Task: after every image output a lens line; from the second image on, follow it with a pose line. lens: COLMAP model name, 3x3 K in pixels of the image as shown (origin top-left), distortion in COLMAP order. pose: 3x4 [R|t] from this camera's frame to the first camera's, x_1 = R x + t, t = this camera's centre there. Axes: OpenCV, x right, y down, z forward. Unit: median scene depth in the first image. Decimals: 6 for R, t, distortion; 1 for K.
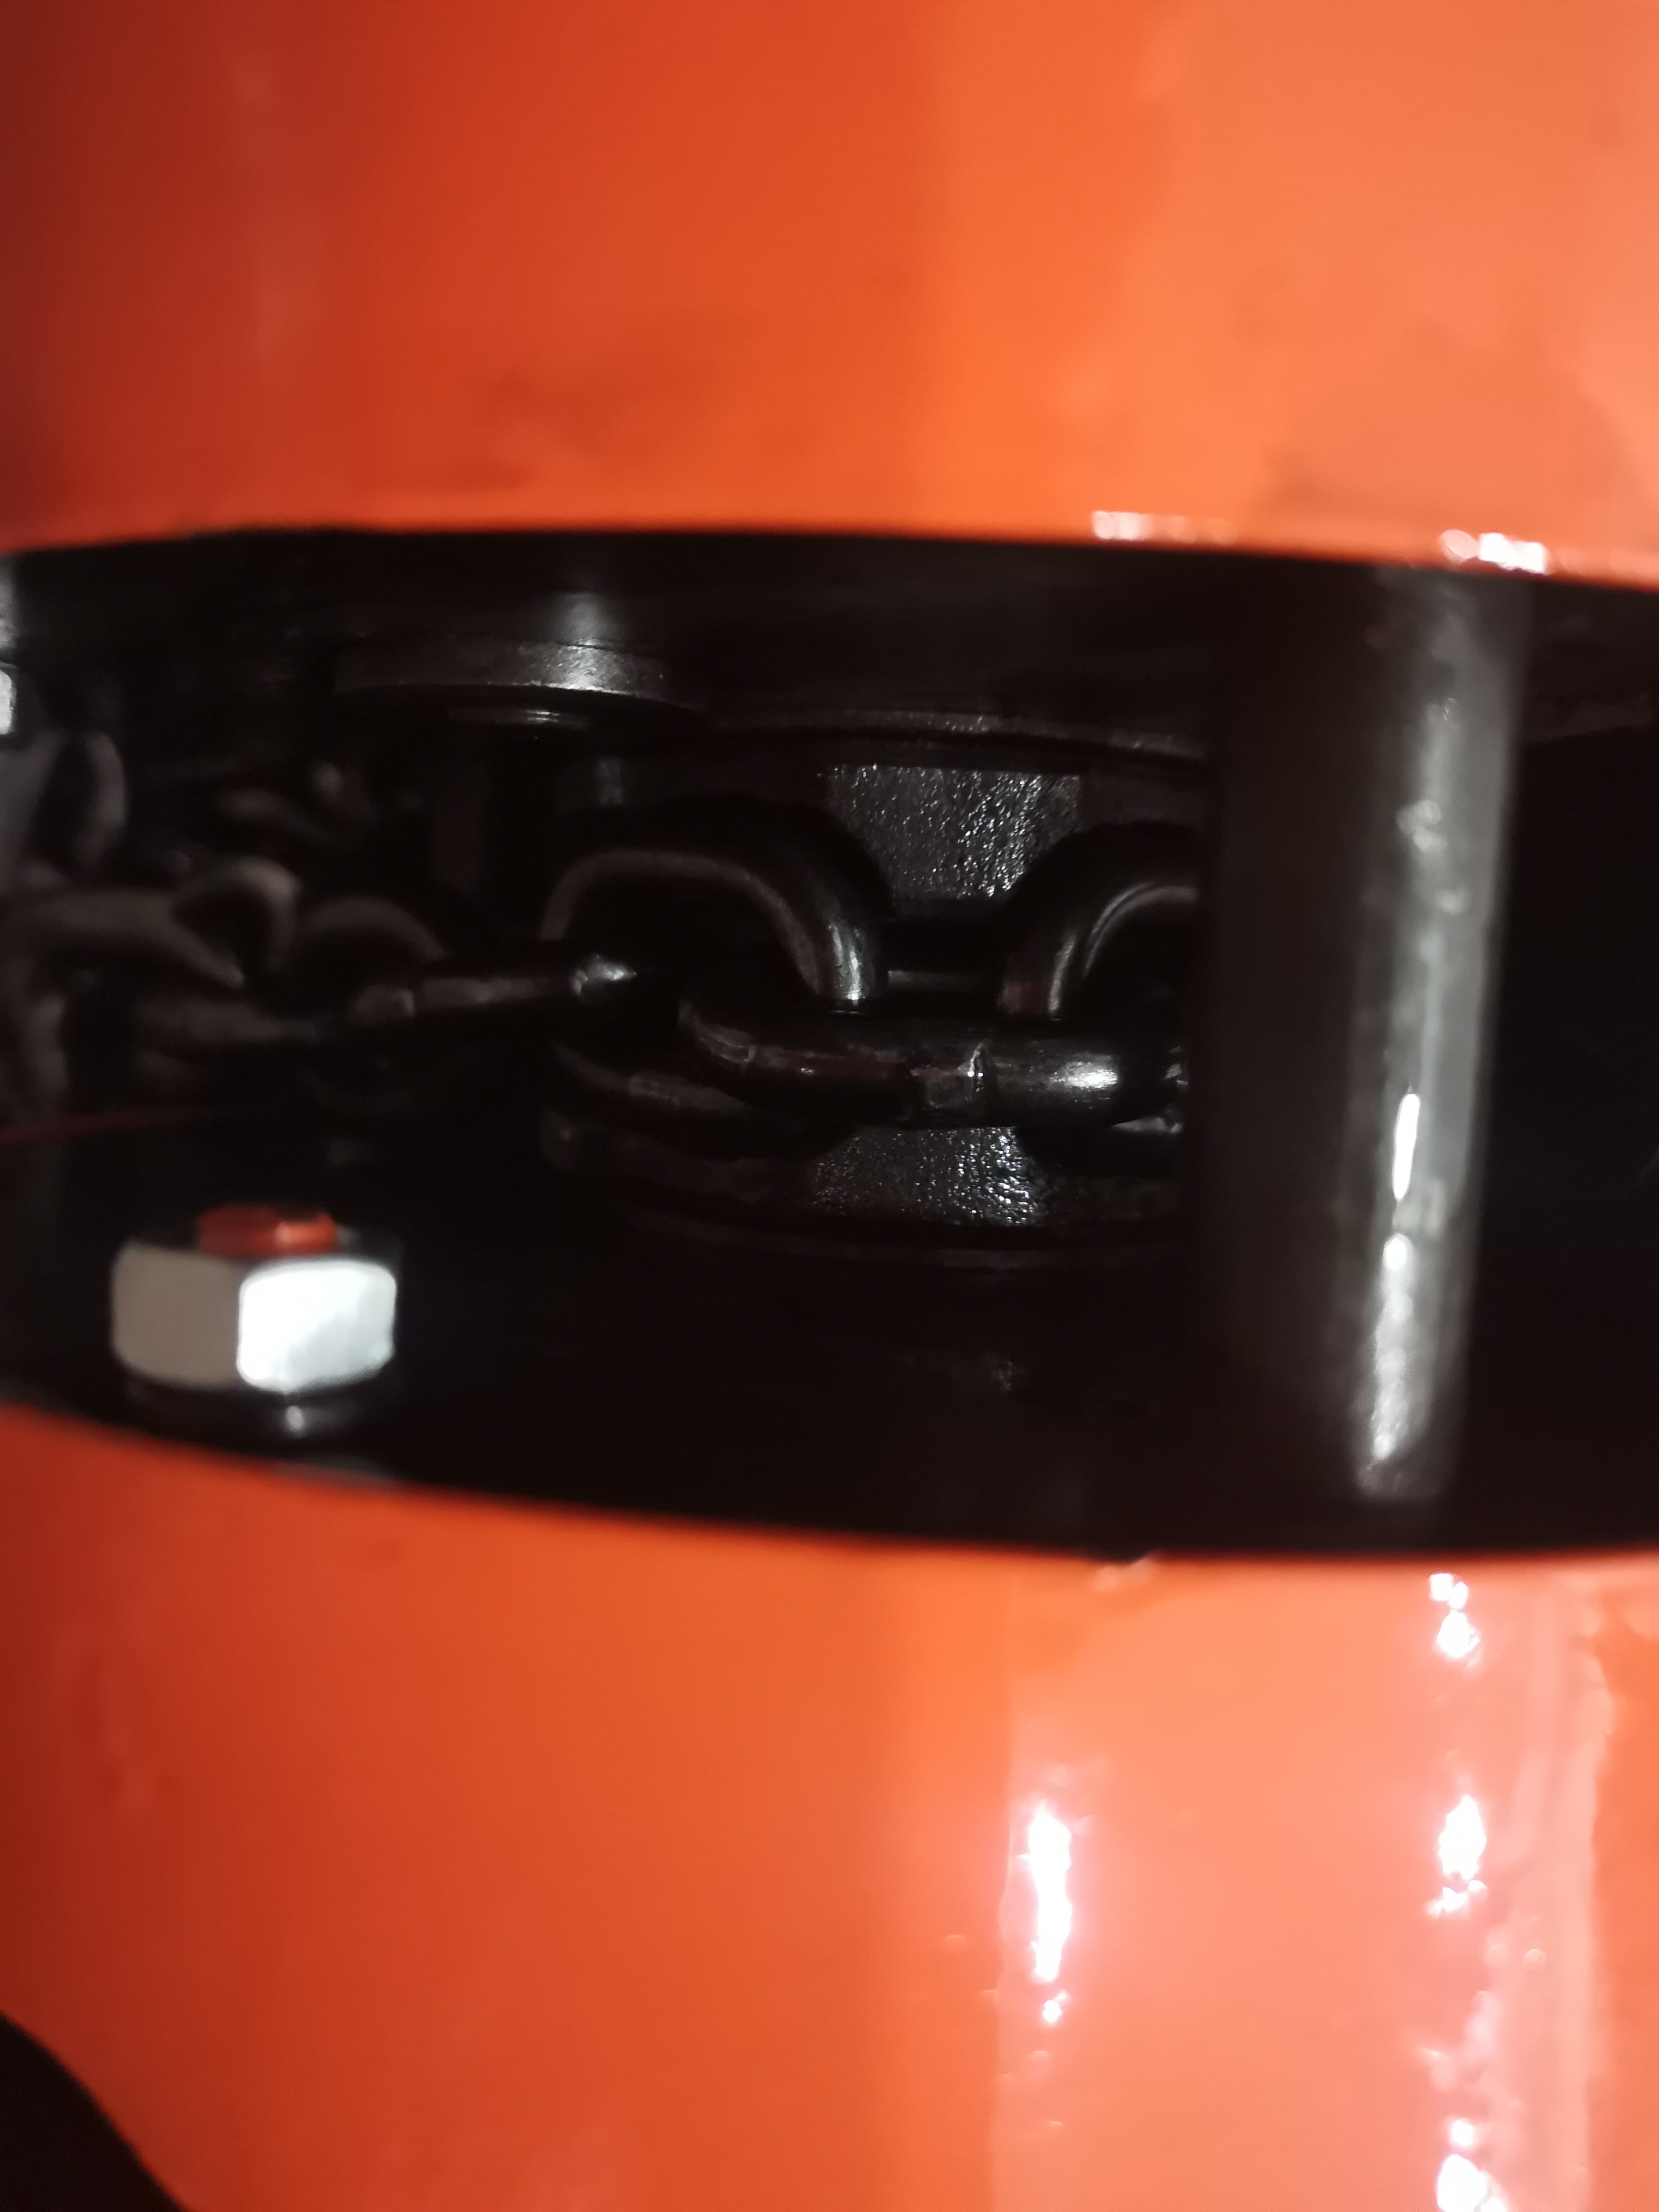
lens RADIAL K [[1716.8, 0, 829.5], [0, 1716.8, 1106.0], [0, 0, 1]] dist [-0.014110, -0.009923]
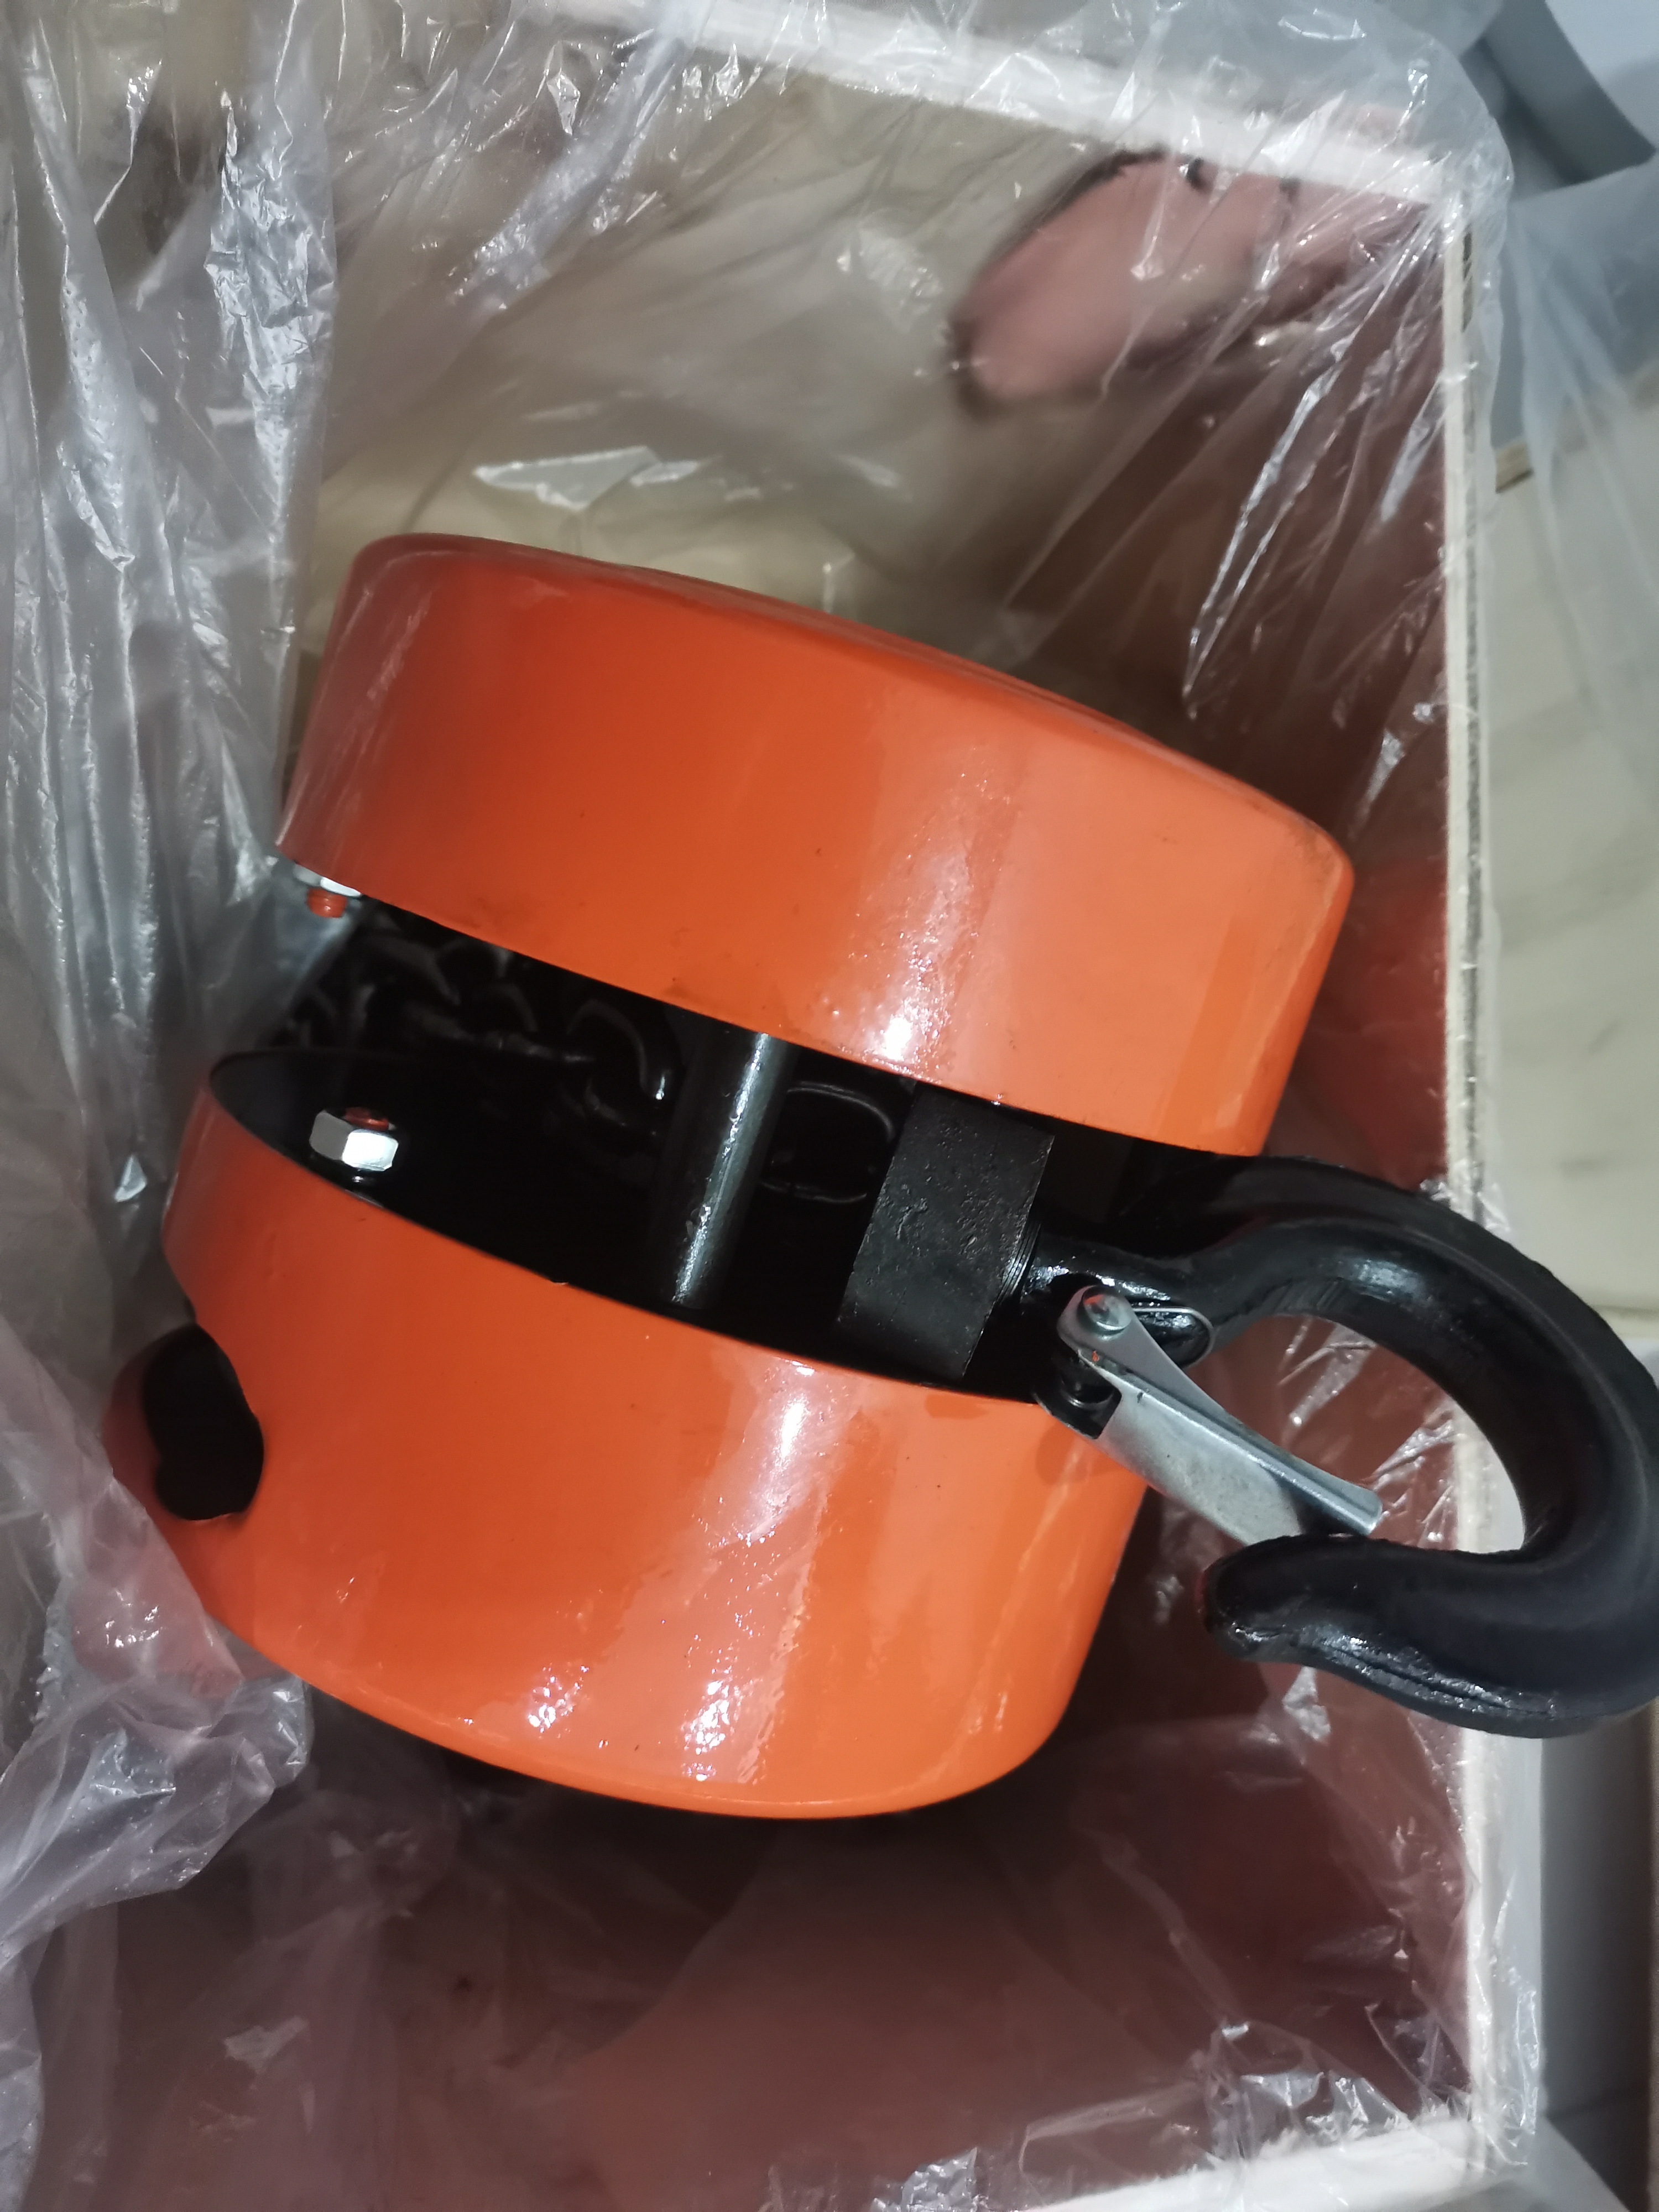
lens RADIAL K [[1716.8, 0, 829.5], [0, 1716.8, 1106.0], [0, 0, 1]] dist [-0.014110, -0.009923]
pose [[0.943994, 0.268036, -0.192437, 1.078448], [-0.272554, 0.962136, 0.003108, -0.192537], [0.185984, 0.049515, 0.981304, -1.938485]]
